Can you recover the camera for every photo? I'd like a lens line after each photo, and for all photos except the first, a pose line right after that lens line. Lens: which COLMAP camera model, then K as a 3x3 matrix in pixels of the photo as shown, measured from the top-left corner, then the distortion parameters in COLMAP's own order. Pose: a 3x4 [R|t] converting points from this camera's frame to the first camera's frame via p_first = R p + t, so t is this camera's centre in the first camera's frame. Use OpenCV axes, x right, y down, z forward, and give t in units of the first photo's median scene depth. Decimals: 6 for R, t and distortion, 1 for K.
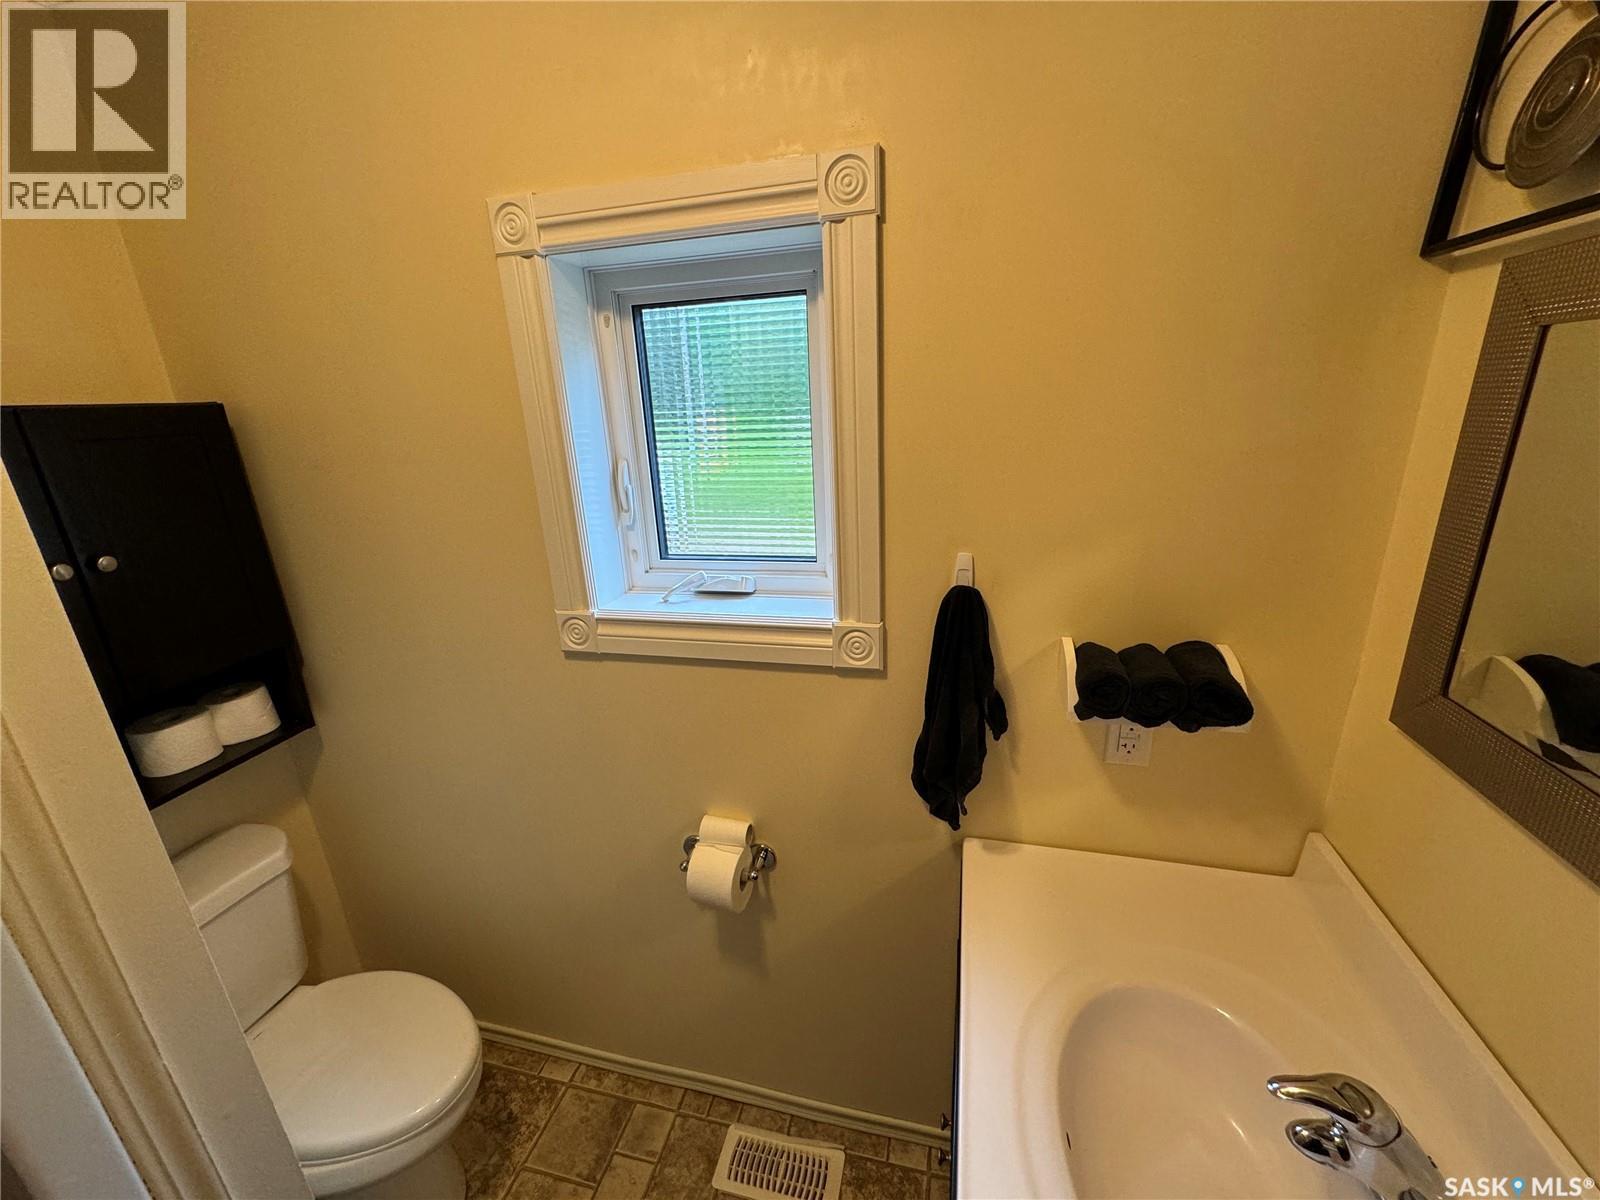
lens RADIAL K [[640.3, 0, 793.2], [0, 640.3, 600.1], [0, 0, 1]] dist [0.002536, -0.000410]
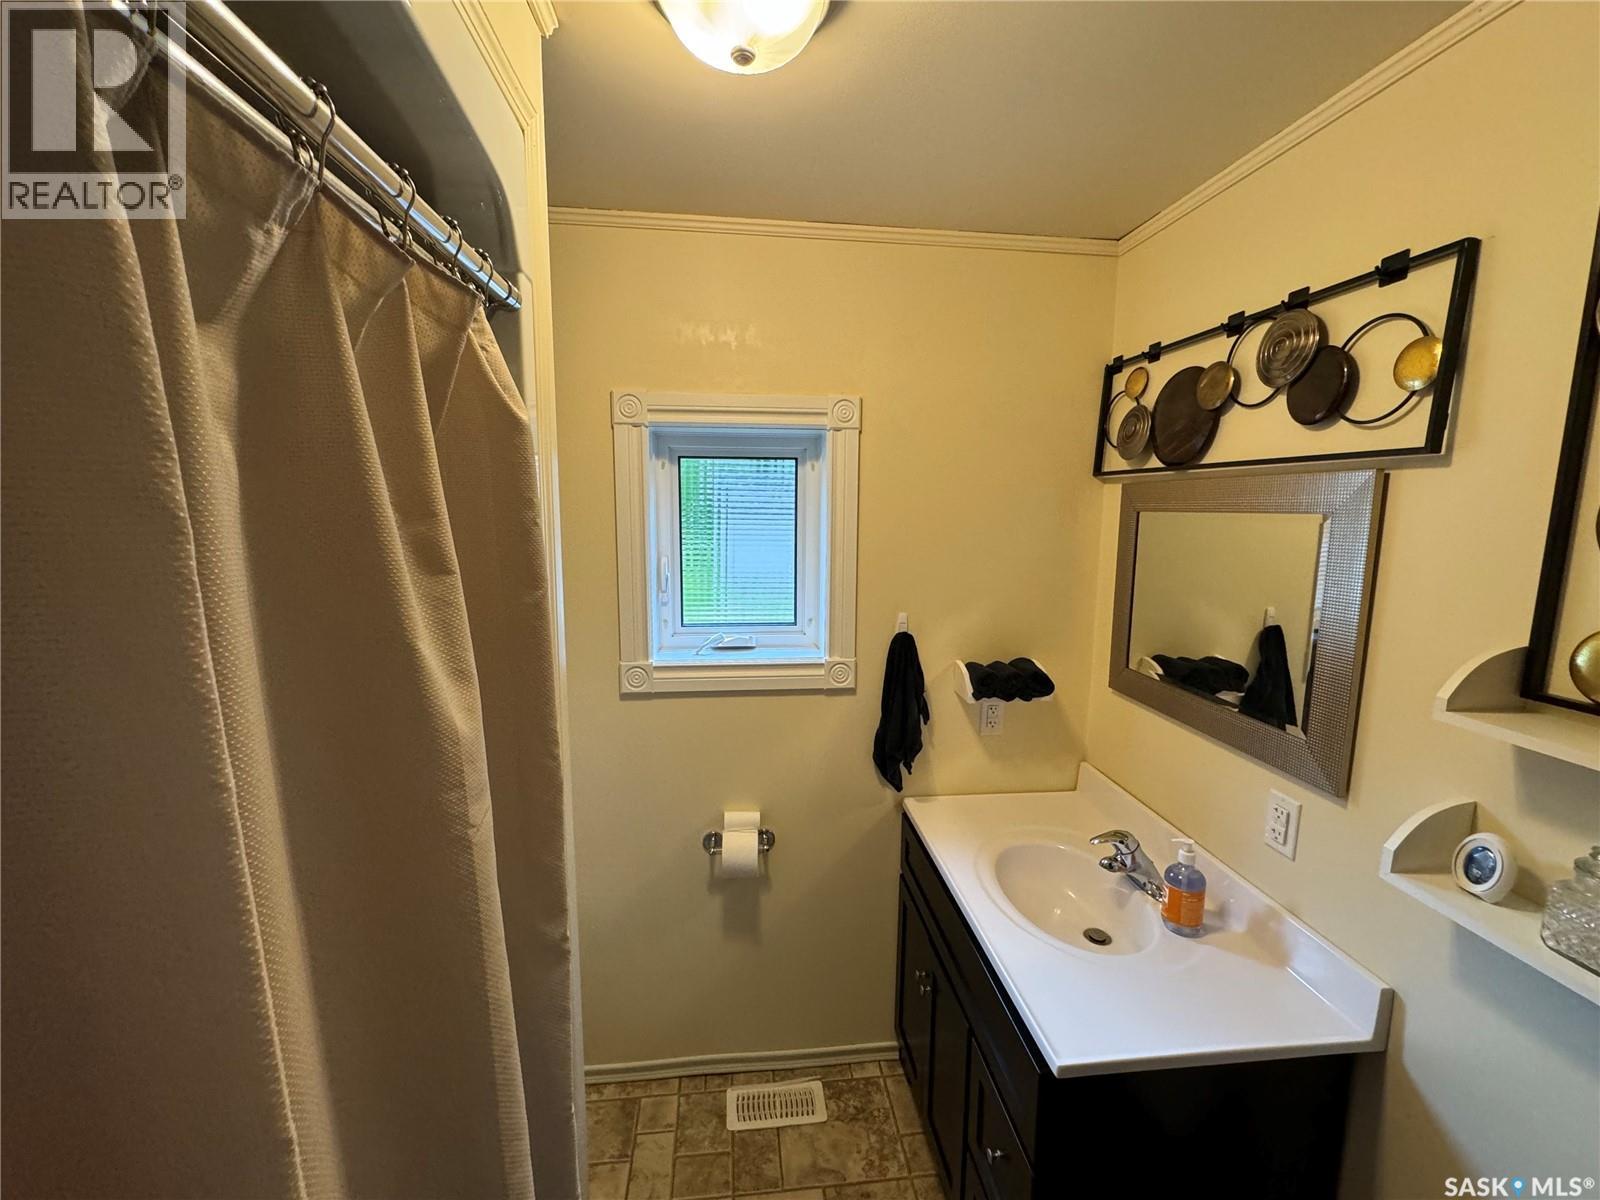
lens RADIAL K [[640.3, 0, 808.2], [0, 640.3, 598.3], [0, 0, 1]] dist [0.002536, -0.000410]
pose [[0.937394, 0.002045, 0.348263, -0.530746], [0.056611, 0.985789, -0.158162, 0.134840], [-0.343638, 0.167975, 0.923957, -0.474894]]
